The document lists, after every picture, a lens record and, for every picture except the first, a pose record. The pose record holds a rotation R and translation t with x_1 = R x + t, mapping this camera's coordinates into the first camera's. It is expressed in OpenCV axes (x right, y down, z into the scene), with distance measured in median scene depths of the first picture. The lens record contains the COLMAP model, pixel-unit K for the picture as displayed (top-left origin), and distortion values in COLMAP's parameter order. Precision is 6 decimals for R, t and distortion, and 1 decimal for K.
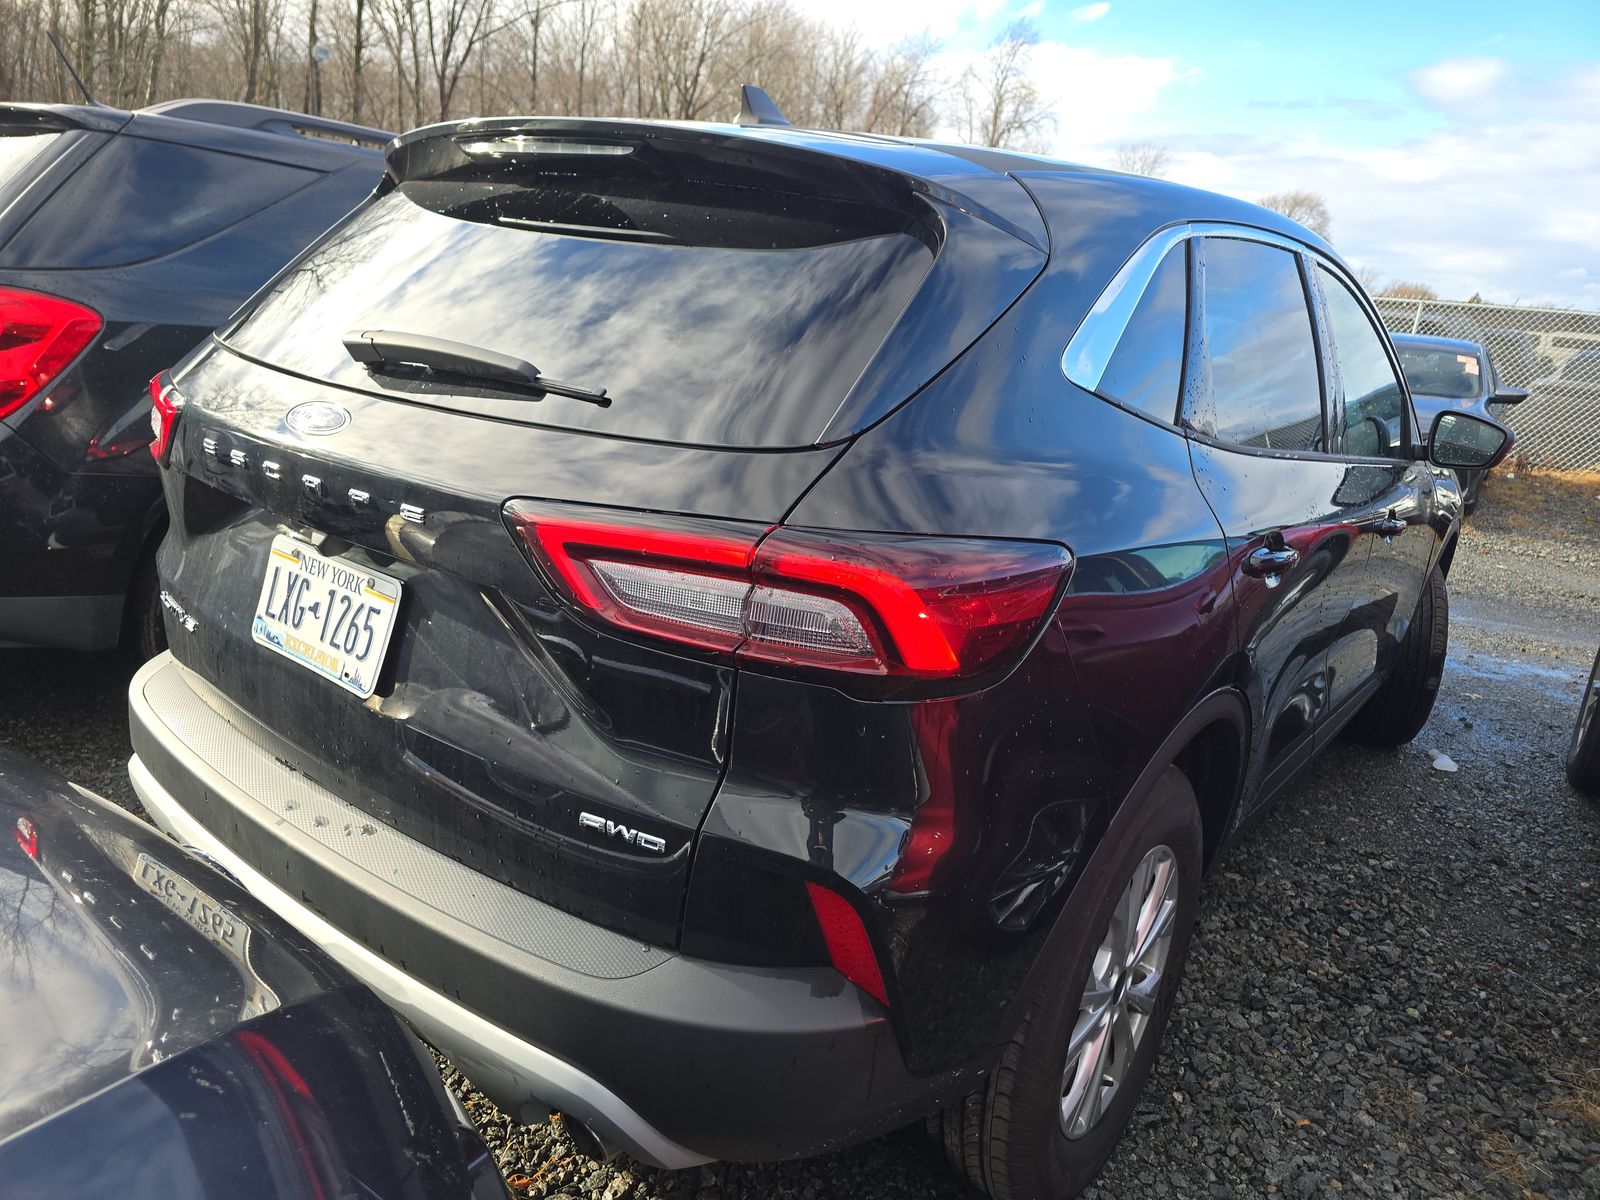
lens RADIAL K [[1083.4, 0, 798.5], [0, 1083.4, 592.9], [0, 0, 1]] dist [0.058129, -0.054572]
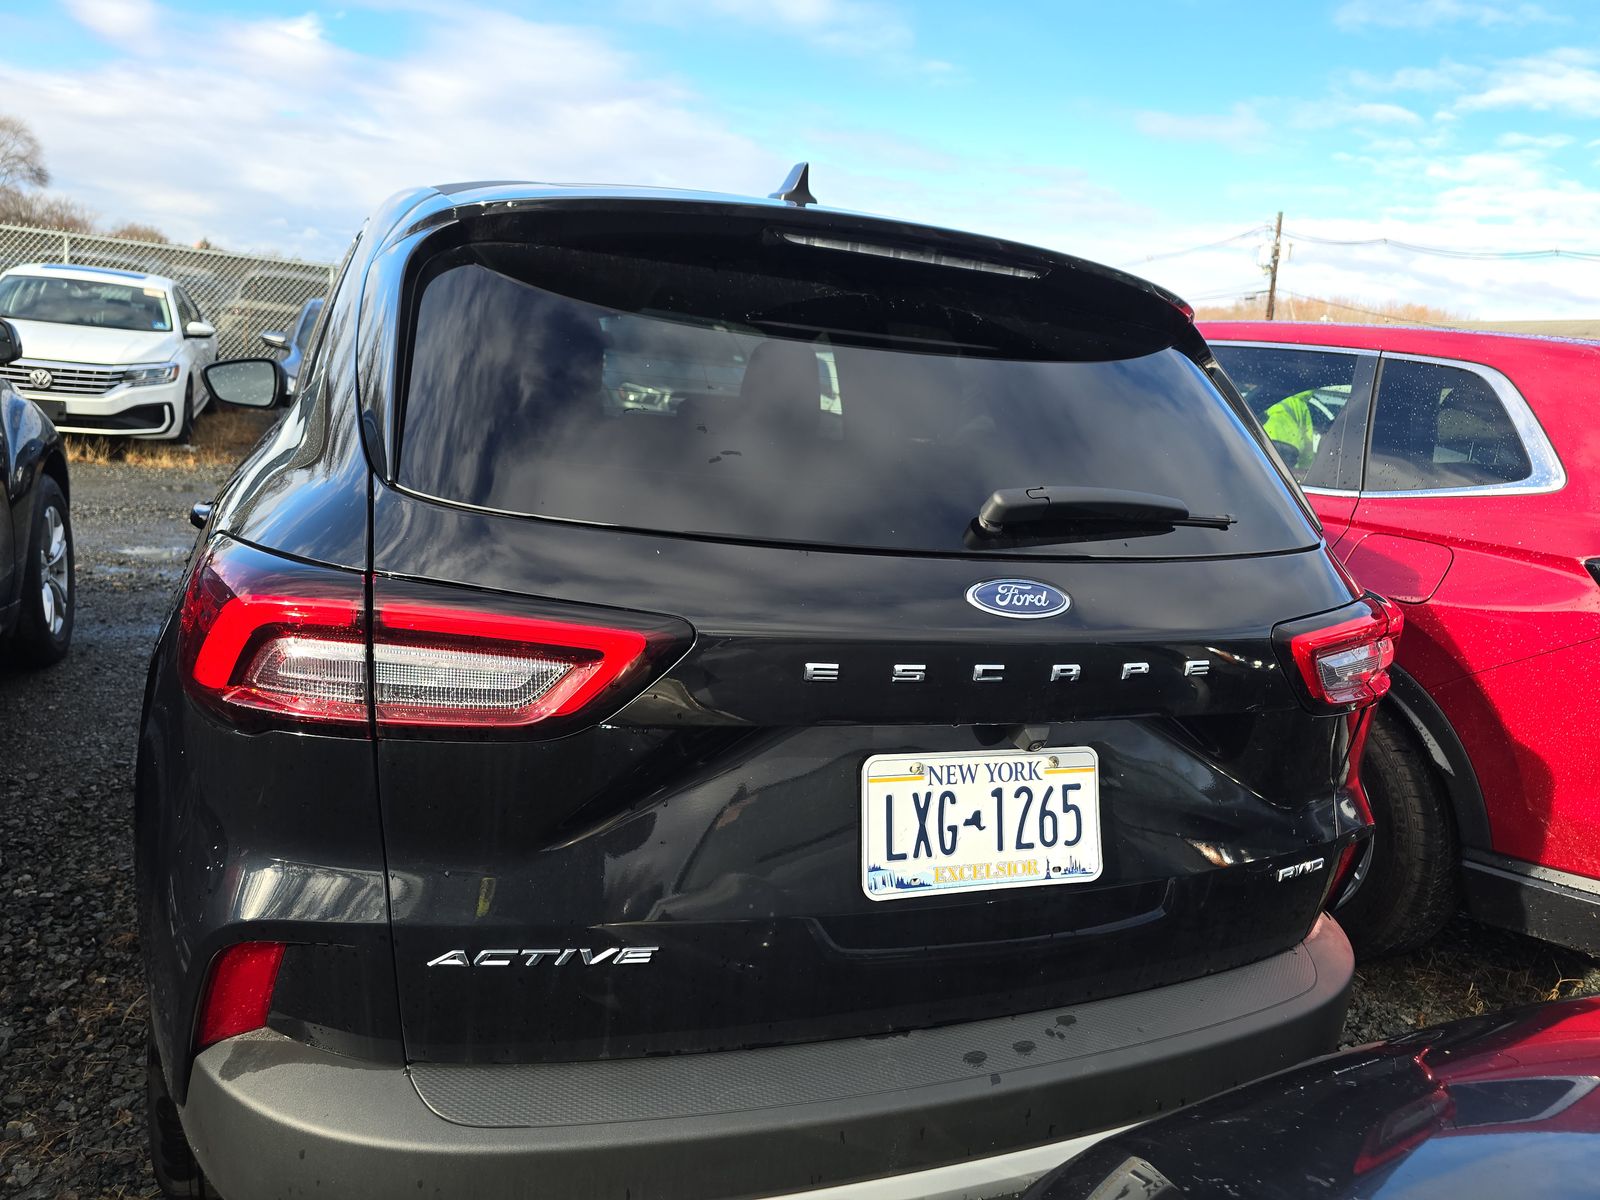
lens RADIAL K [[1083.4, 0, 798.5], [0, 1083.4, 592.9], [0, 0, 1]] dist [0.058129, -0.054572]
pose [[0.517109, -0.219701, 0.827242, -1.177693], [0.178288, 0.972944, 0.146949, -0.305598], [-0.837145, 0.071499, 0.542288, 0.653970]]
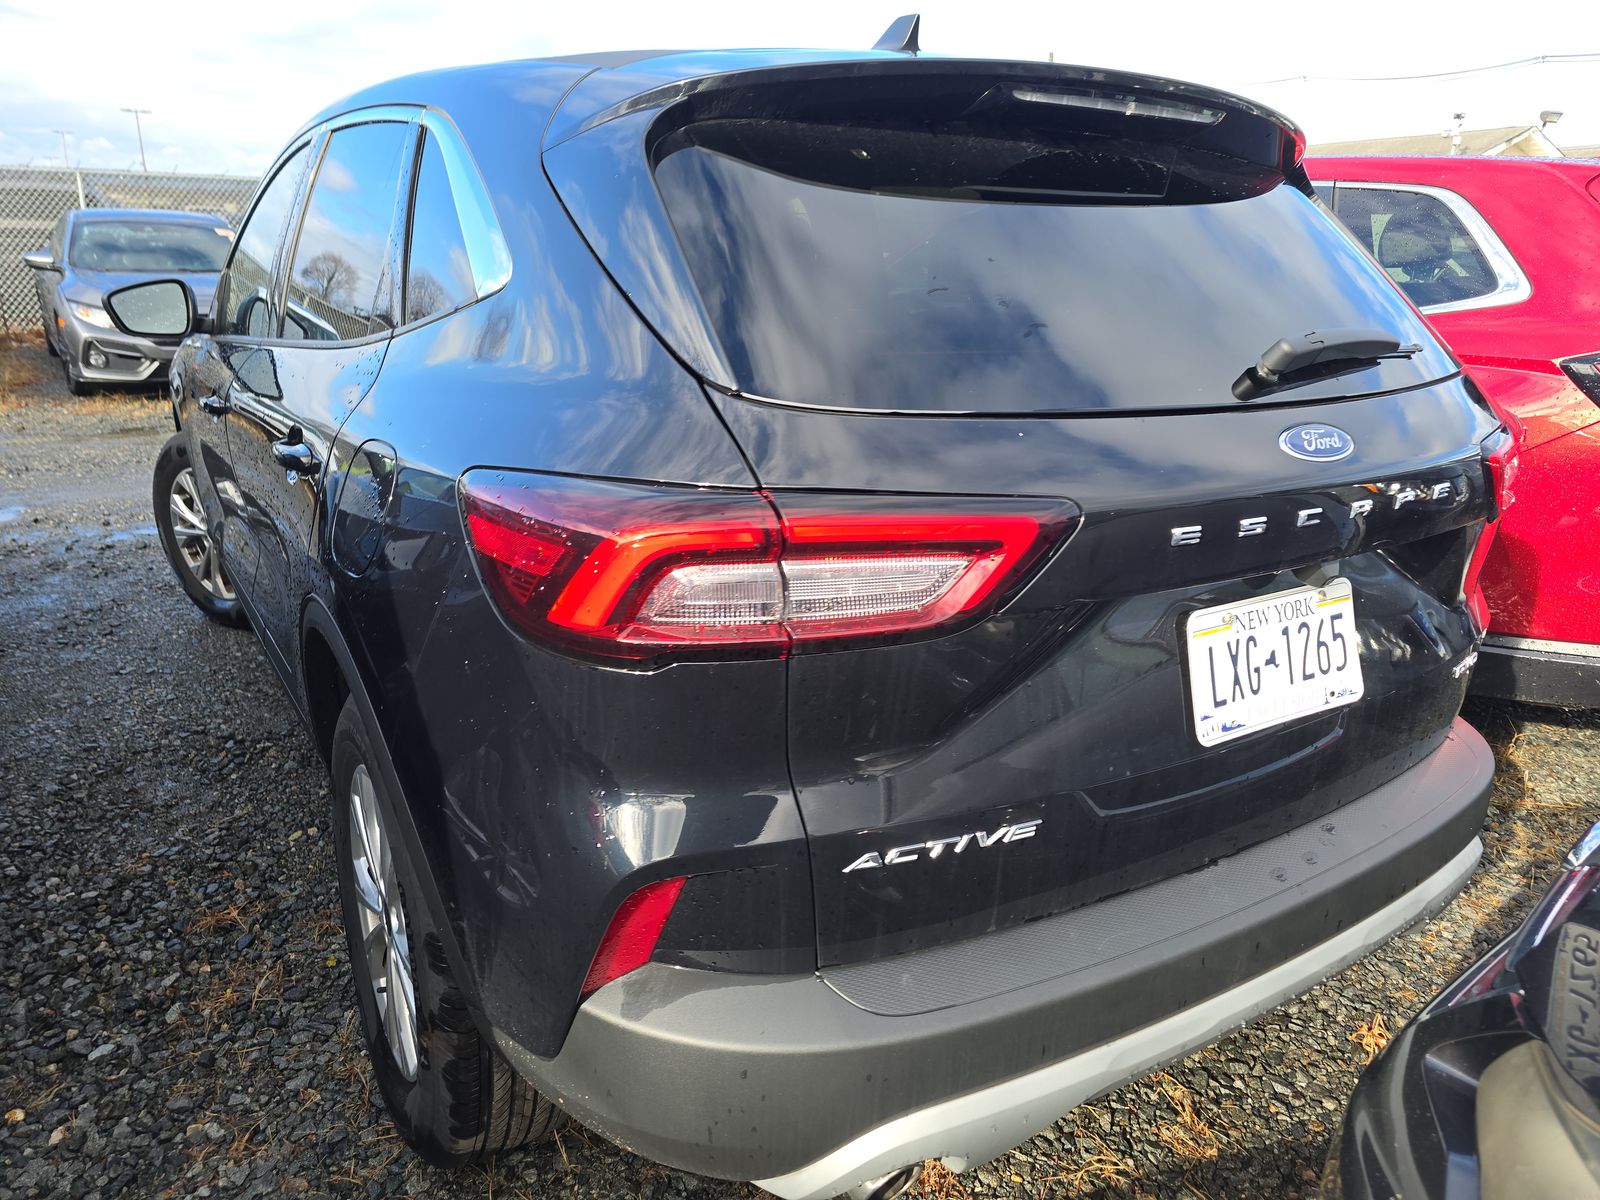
lens RADIAL K [[1083.4, 0, 798.5], [0, 1083.4, 592.9], [0, 0, 1]] dist [0.058129, -0.054572]
pose [[0.338581, -0.364848, 0.867323, -1.332770], [0.258775, 0.922326, 0.286967, -0.391825], [-0.904654, 0.127280, 0.406696, 0.989695]]
